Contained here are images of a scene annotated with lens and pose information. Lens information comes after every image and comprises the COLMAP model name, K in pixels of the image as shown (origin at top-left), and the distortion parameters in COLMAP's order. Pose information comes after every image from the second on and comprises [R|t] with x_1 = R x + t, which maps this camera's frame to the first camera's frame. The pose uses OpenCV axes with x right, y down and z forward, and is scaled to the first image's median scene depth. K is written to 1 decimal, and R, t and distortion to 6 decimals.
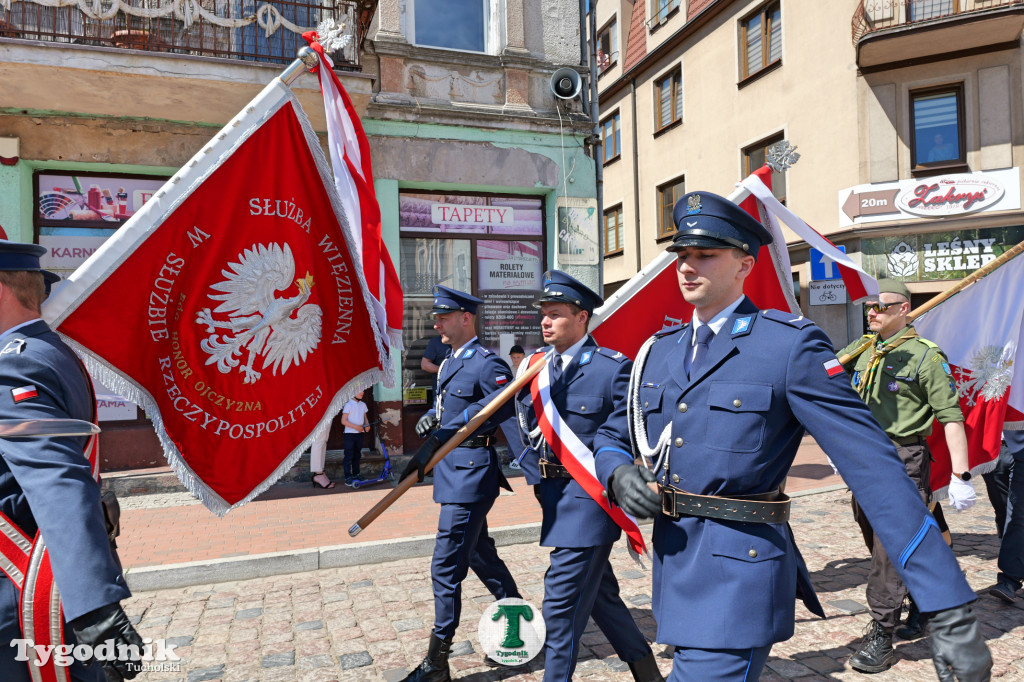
lens RADIAL K [[689.1, 0, 504.8], [0, 689.1, 348.1], [0, 0, 1]] dist [0.028677, -0.038975]
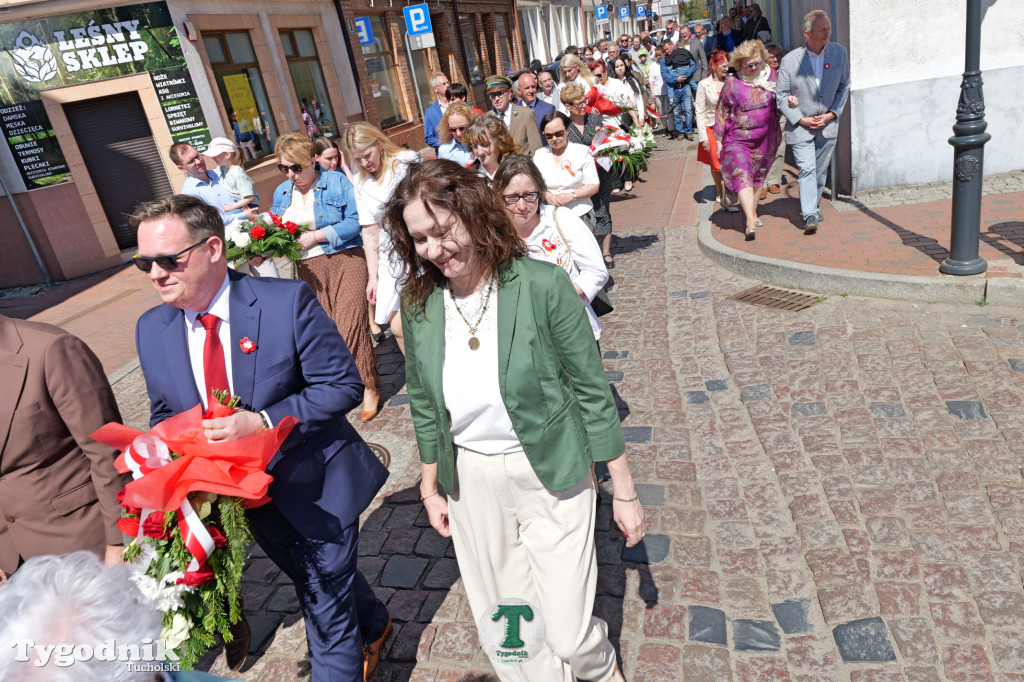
lens RADIAL K [[709.9, 0, 516.3], [0, 709.9, 349.0], [0, 0, 1]] dist [0.021717, -0.034365]
pose [[0.547755, -0.385876, 0.742337, 0.190876], [0.158913, 0.919118, 0.360511, -0.036013], [-0.821408, -0.079504, 0.564772, 0.149933]]
